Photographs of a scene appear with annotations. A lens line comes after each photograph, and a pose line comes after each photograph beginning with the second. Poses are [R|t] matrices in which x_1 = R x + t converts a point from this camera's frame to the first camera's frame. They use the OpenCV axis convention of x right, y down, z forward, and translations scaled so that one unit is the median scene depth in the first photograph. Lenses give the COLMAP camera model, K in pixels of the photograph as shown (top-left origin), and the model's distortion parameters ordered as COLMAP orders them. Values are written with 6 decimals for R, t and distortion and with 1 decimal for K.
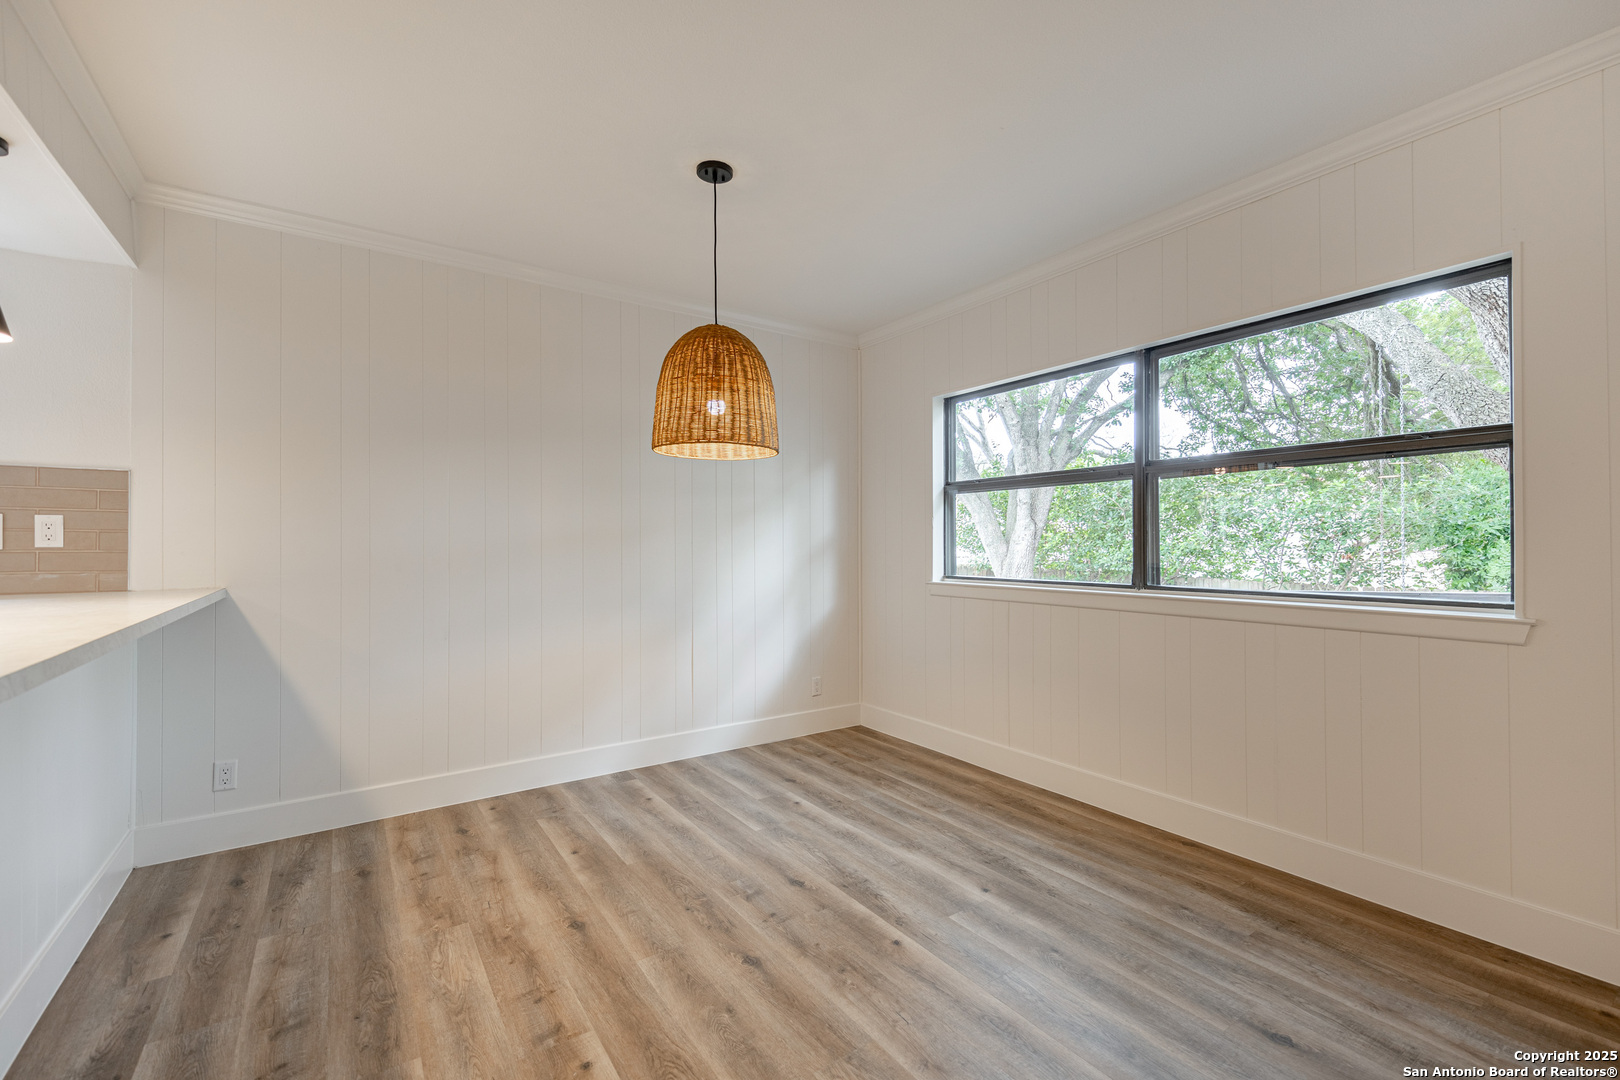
lens RADIAL K [[685.4, 0, 816.5], [0, 685.4, 544.1], [0, 0, 1]] dist [0.017271, -0.006848]
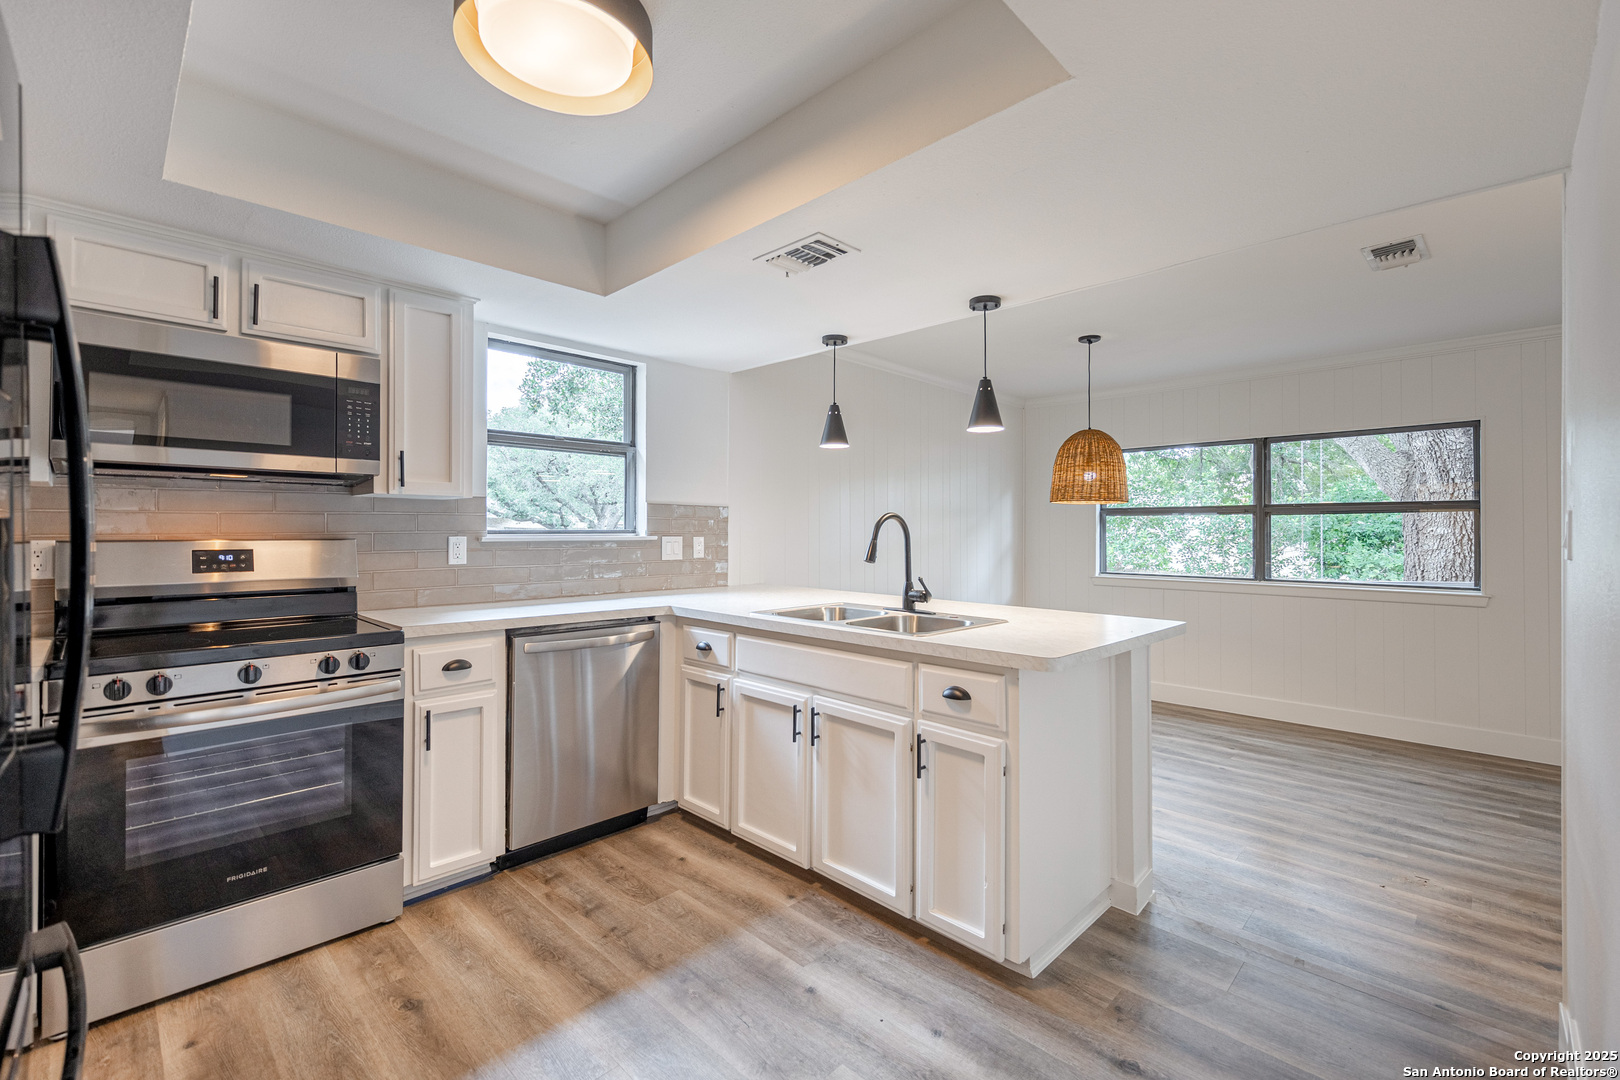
lens RADIAL K [[700.5, 0, 840.2], [0, 700.5, 528.5], [0, 0, 1]] dist [0.017455, -0.000108]
pose [[0.976711, 0.010051, 0.214324, -1.084945], [-0.008787, 0.999938, -0.006850, -0.050186], [-0.214379, 0.004807, 0.976739, -0.553017]]
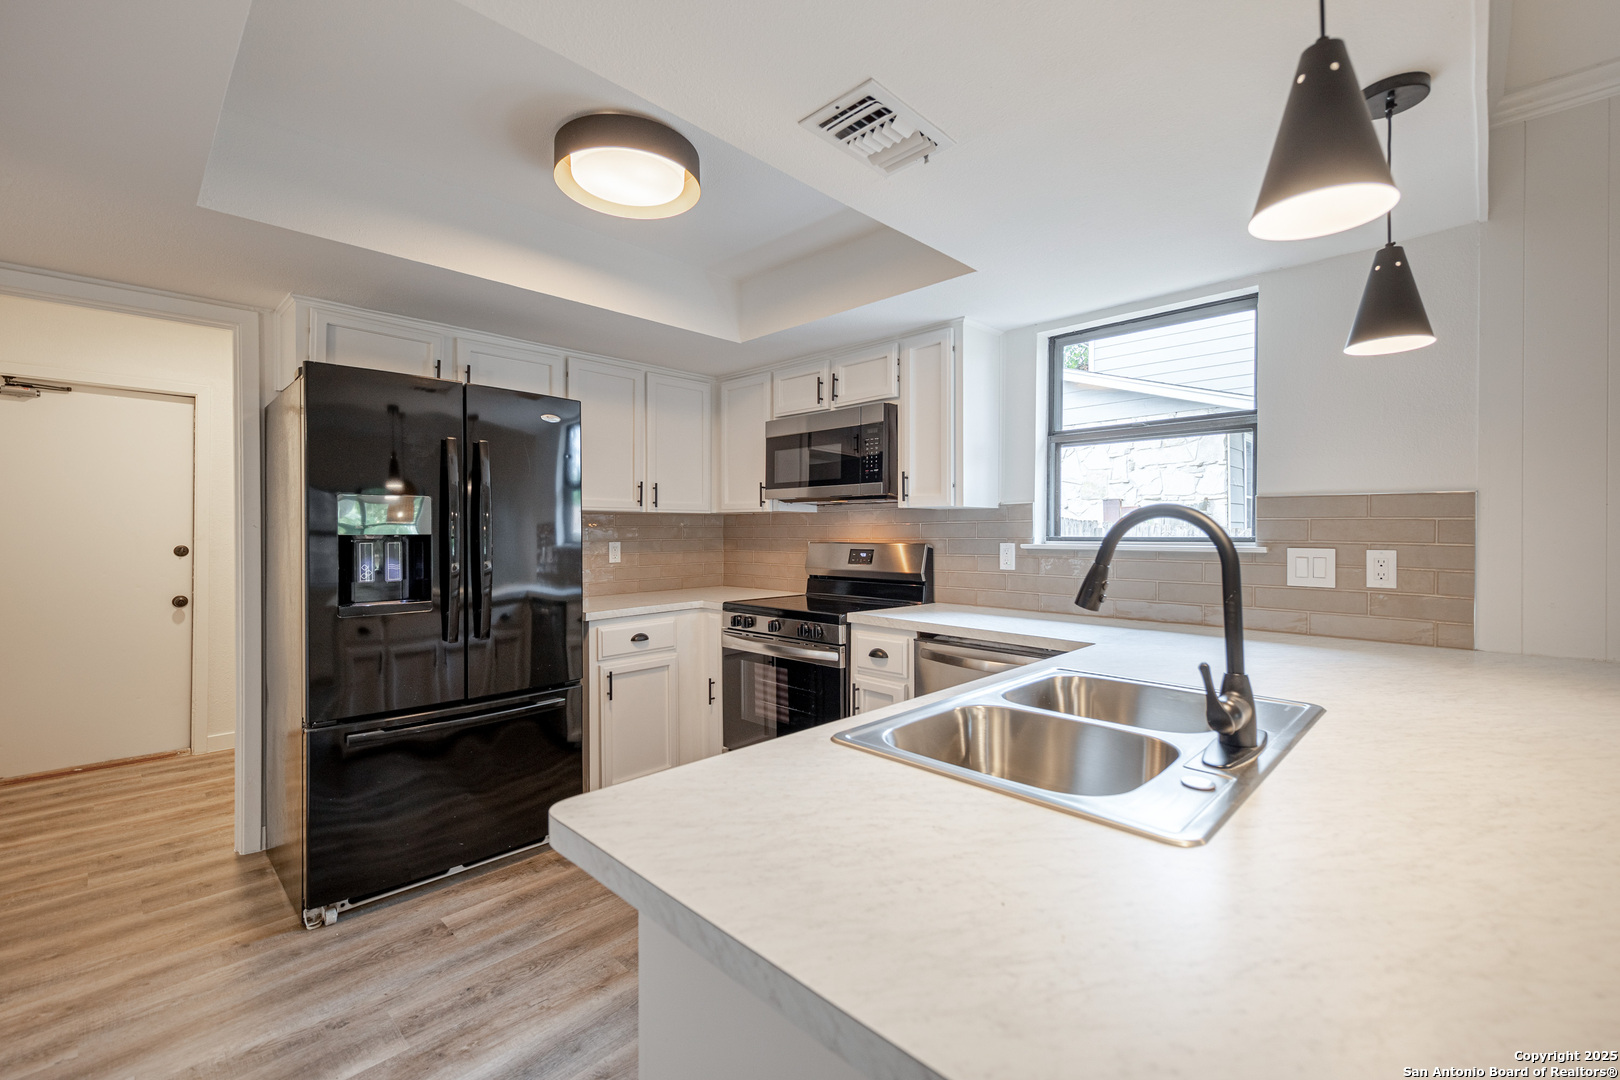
lens RADIAL K [[690.8, 0, 810.0], [0, 690.8, 540.0], [0, 0, 1]] dist [0.013934, -0.000084]
pose [[0.184571, 0.016672, -0.982678, -0.374969], [-0.004691, 0.999860, 0.016083, -0.062110], [0.982808, 0.001641, 0.184624, 0.141305]]
